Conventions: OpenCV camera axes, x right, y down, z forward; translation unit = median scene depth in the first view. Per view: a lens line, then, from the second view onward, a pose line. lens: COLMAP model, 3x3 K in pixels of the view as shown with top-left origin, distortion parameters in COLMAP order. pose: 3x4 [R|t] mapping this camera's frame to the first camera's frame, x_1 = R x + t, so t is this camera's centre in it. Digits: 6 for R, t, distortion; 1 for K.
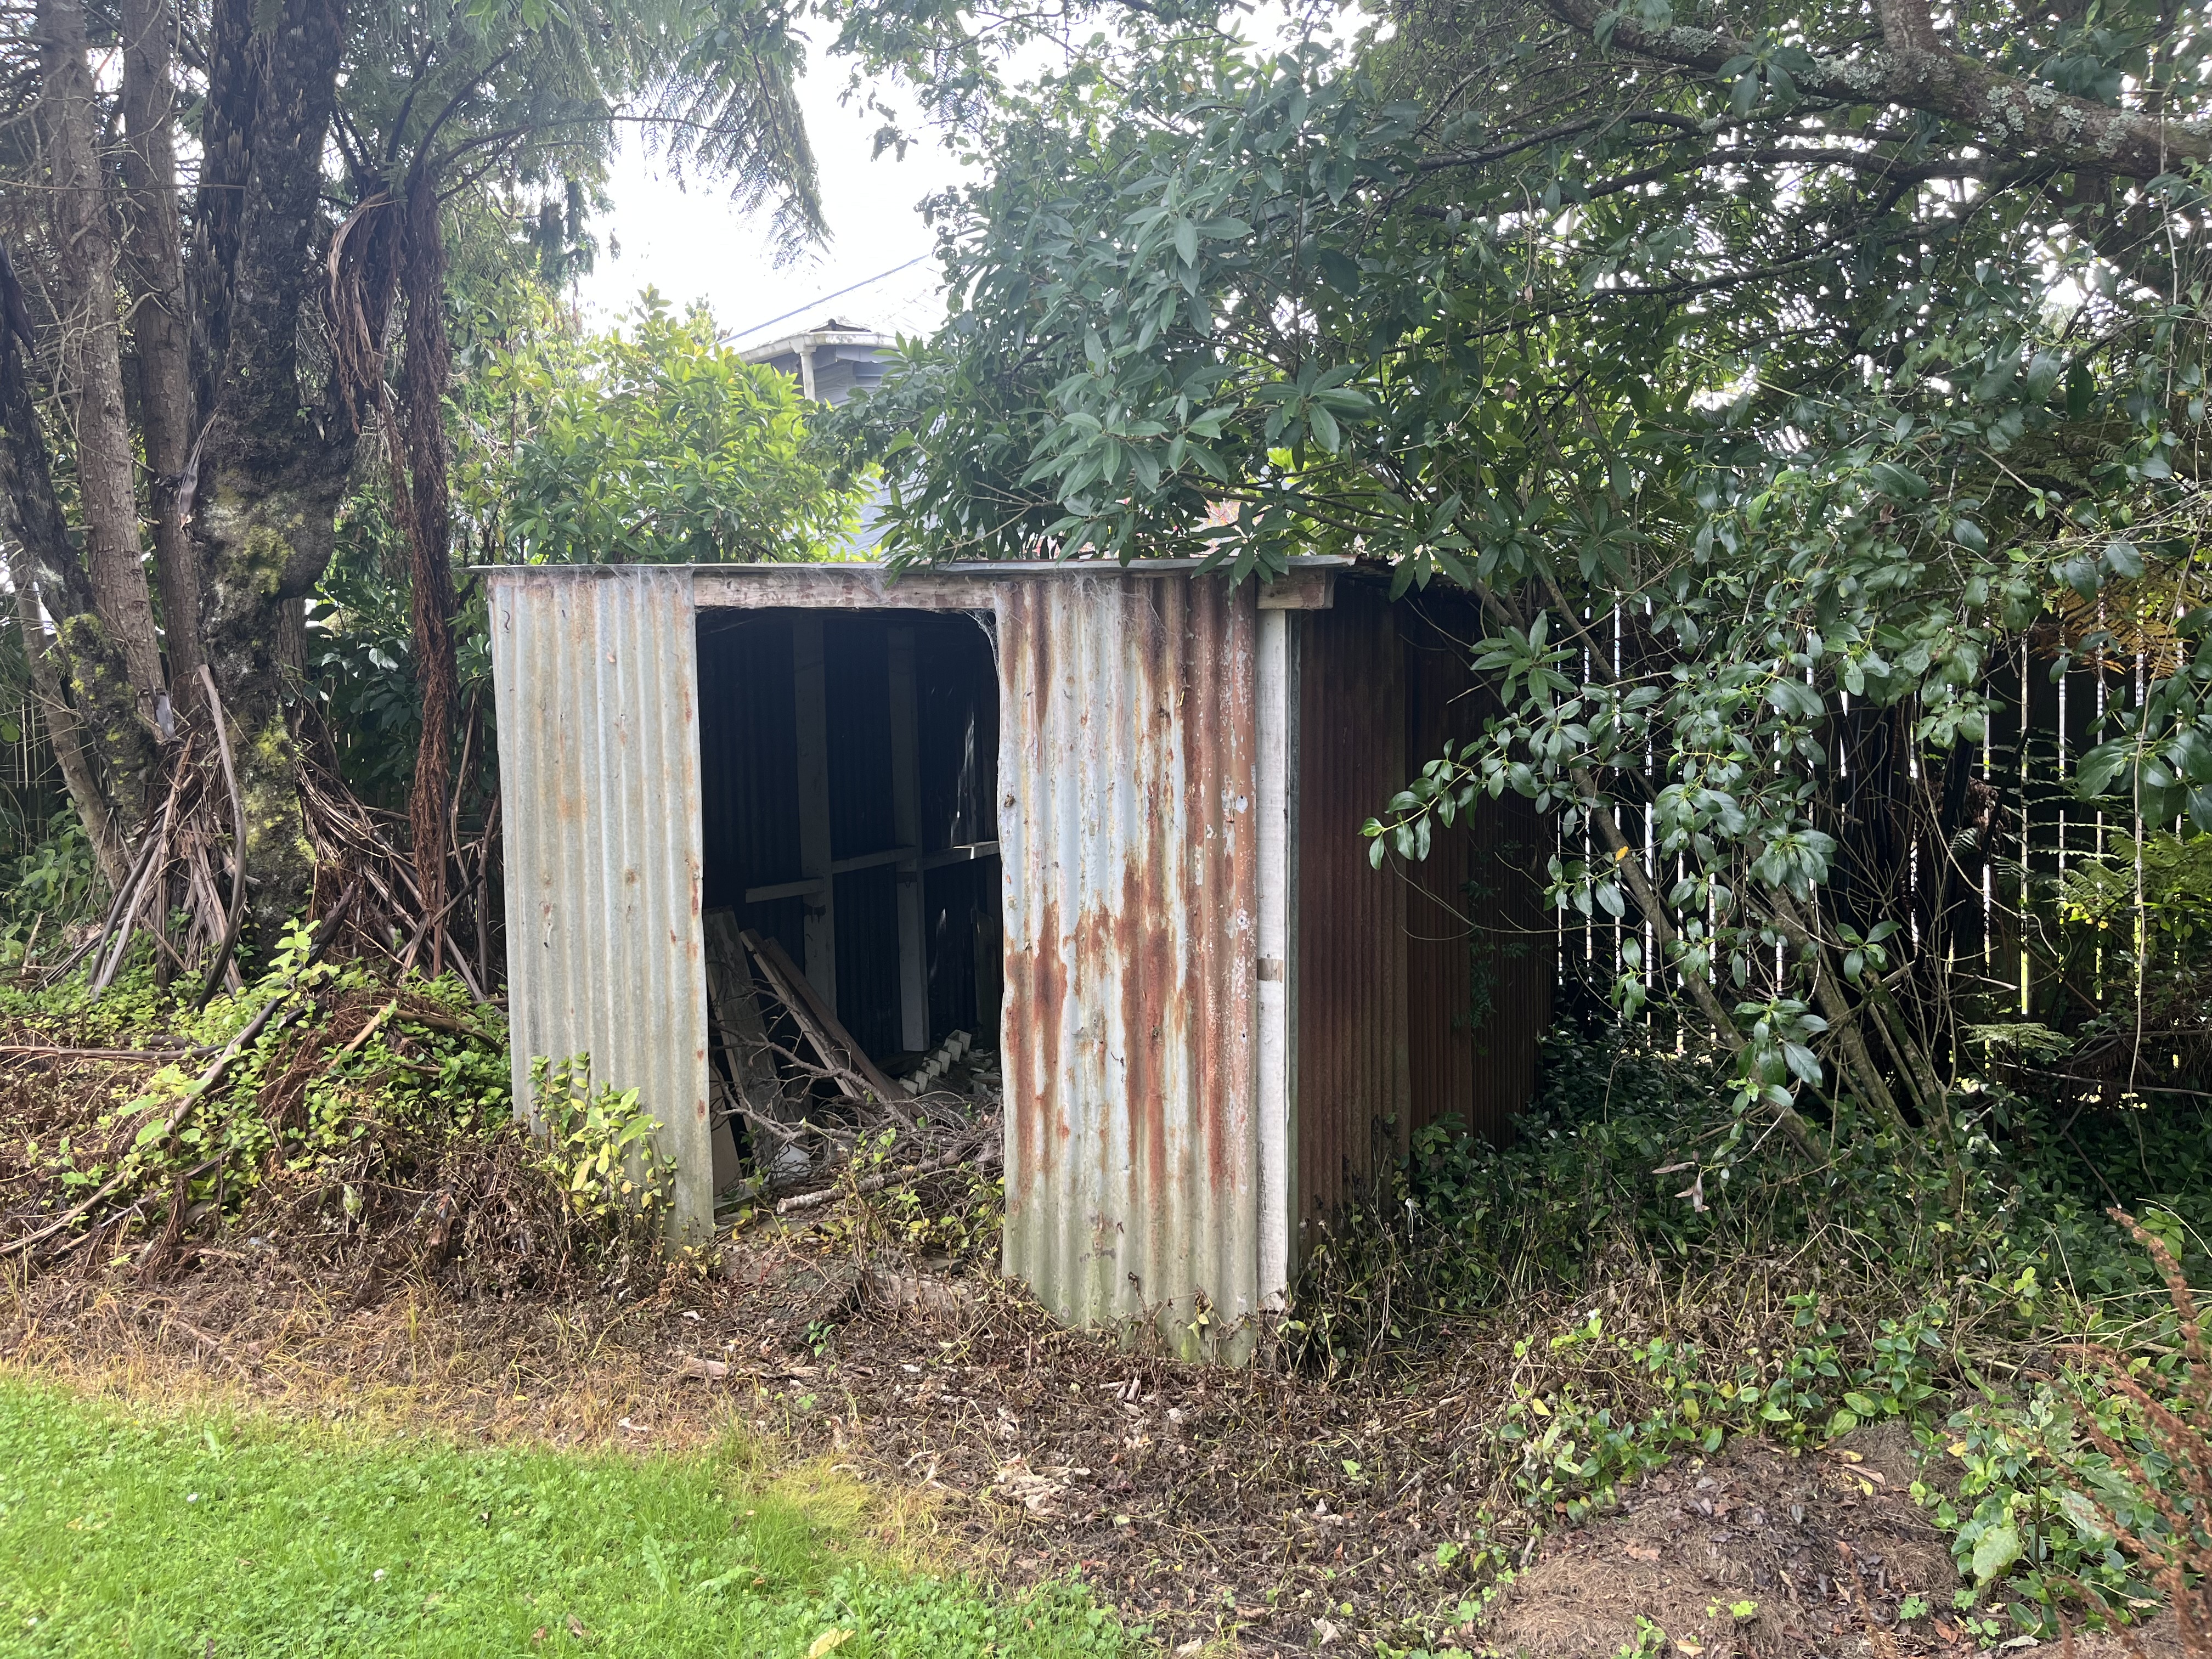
lens RADIAL K [[1682.9, 0, 1104.3], [0, 1682.9, 812.2], [0, 0, 1]] dist [0.029264, -0.027297]
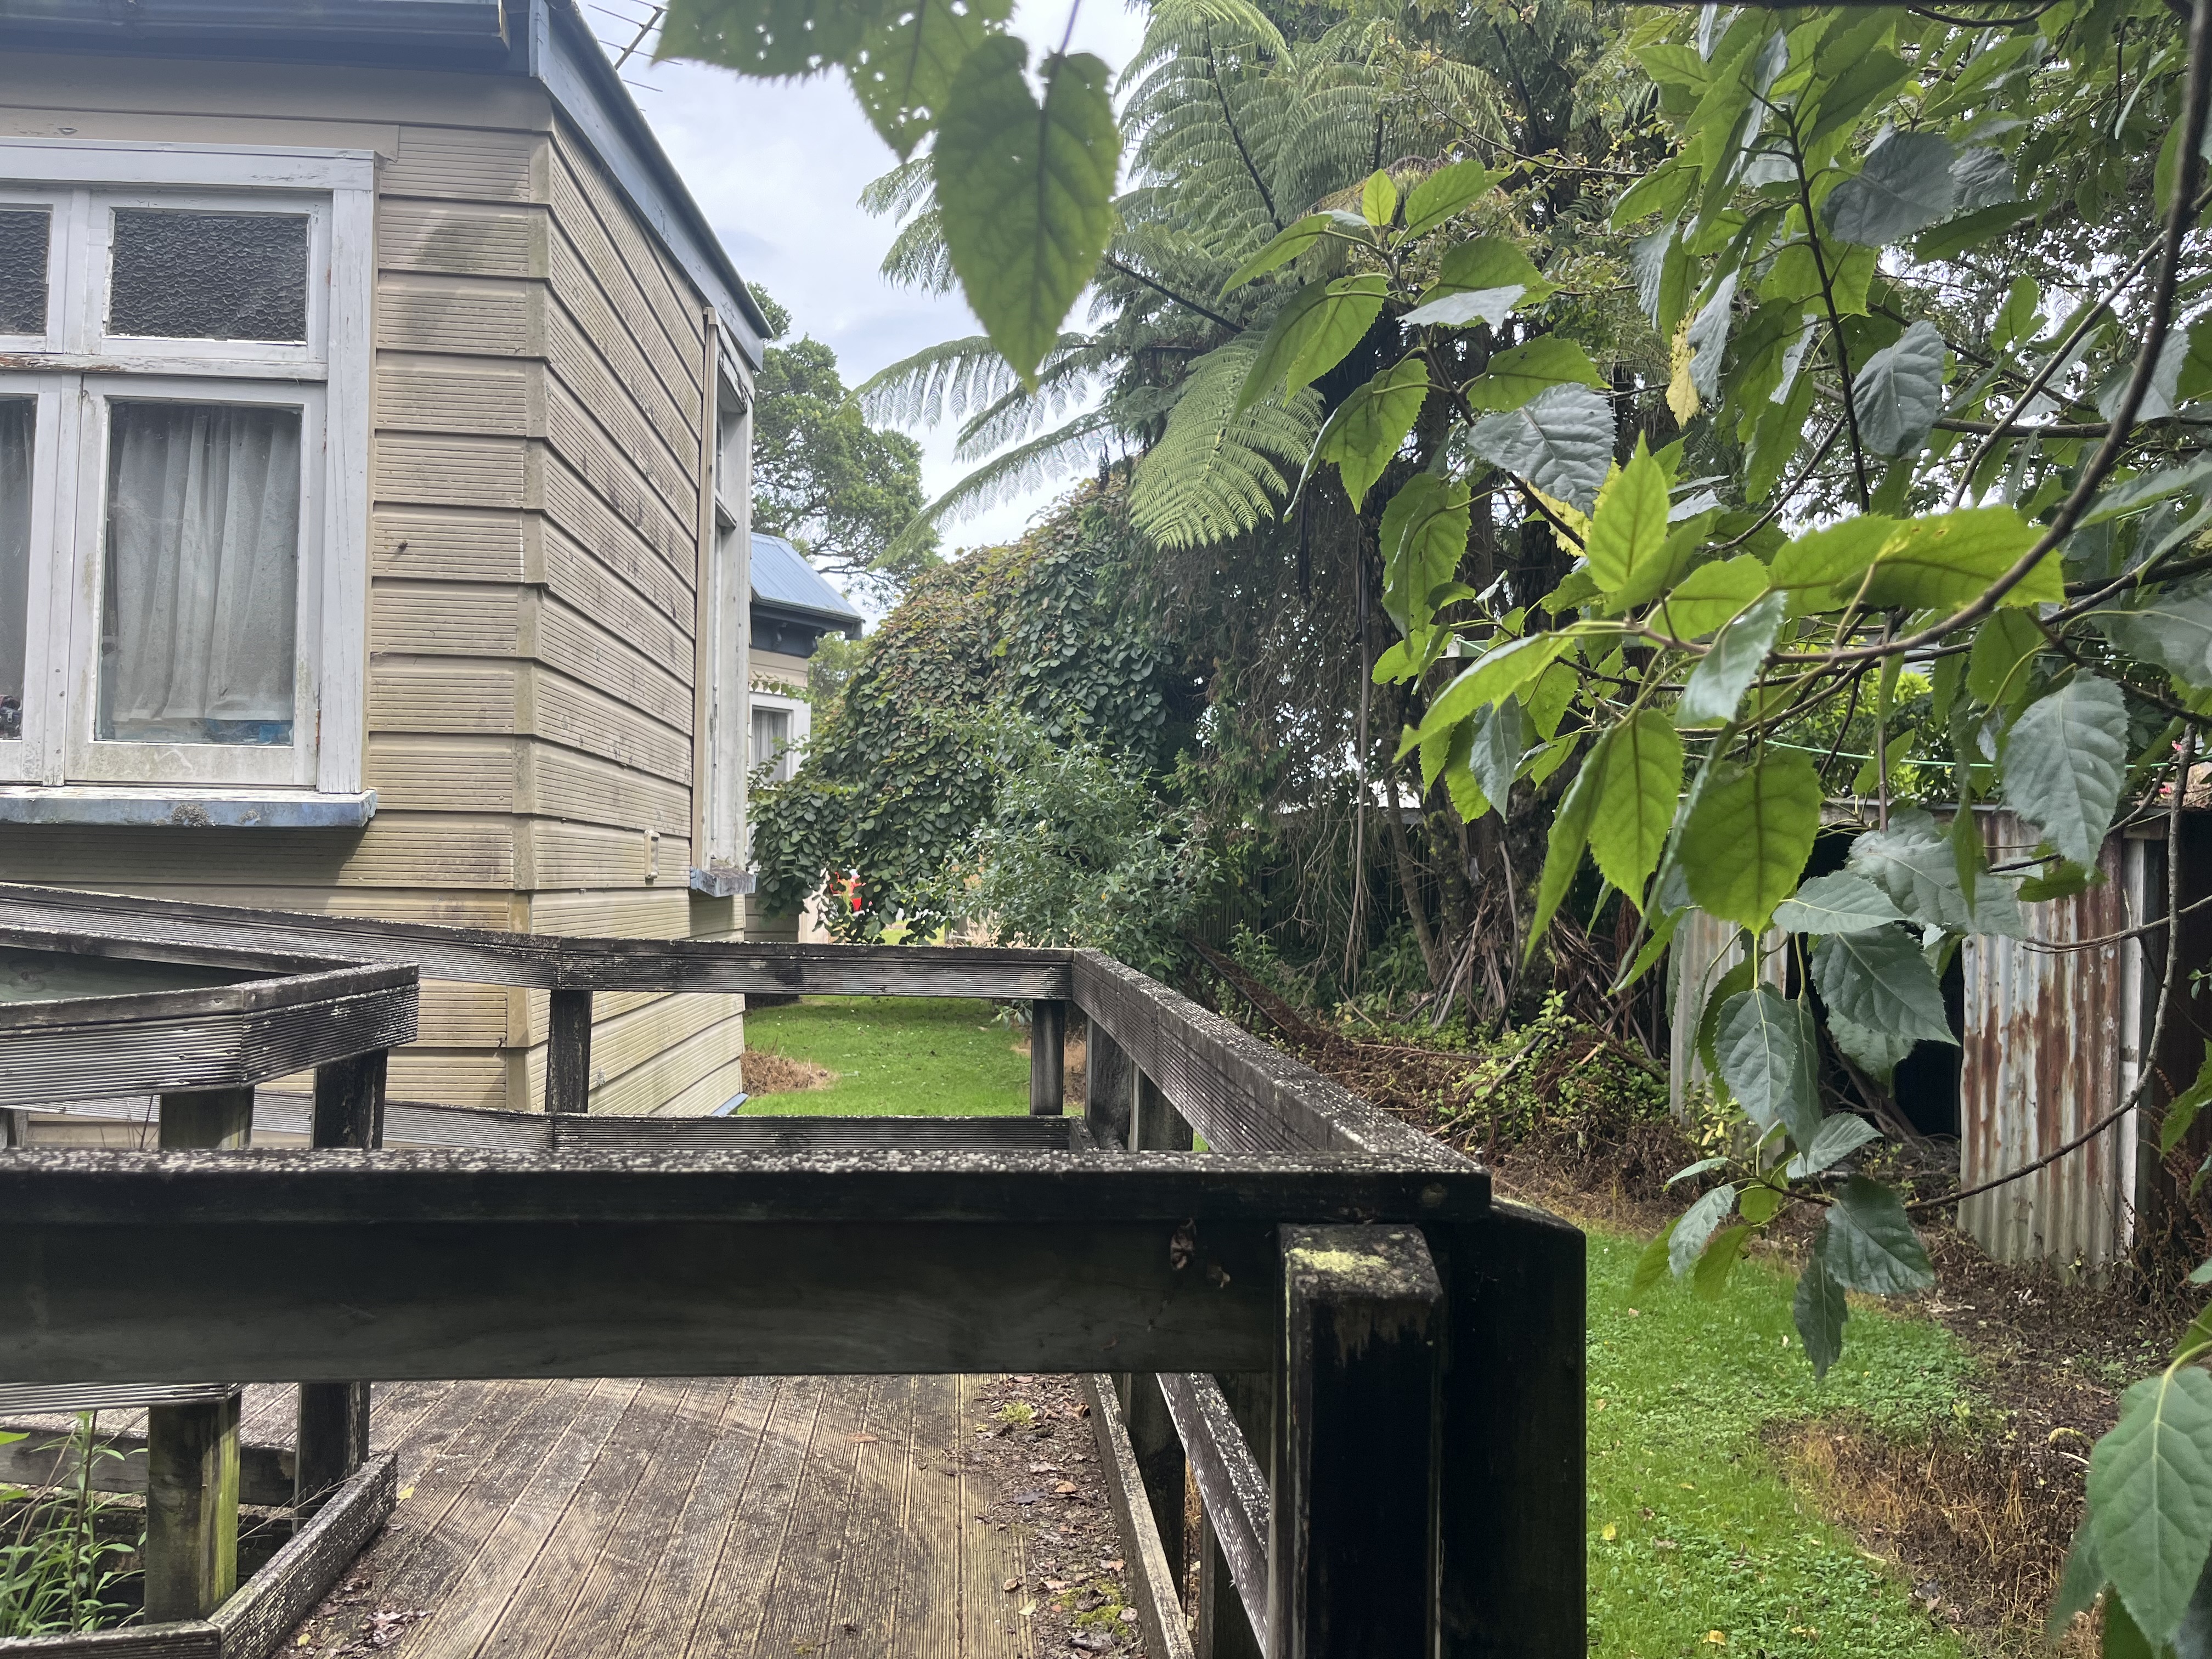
lens RADIAL K [[1682.9, 0, 1112.7], [0, 1682.9, 823.5], [0, 0, 1]] dist [0.029264, -0.027297]
pose [[0.787649, 0.019569, -0.615814, 0.275780], [-0.069829, 0.995891, -0.057668, 0.027159], [0.612155, 0.088424, 0.785778, -0.780200]]
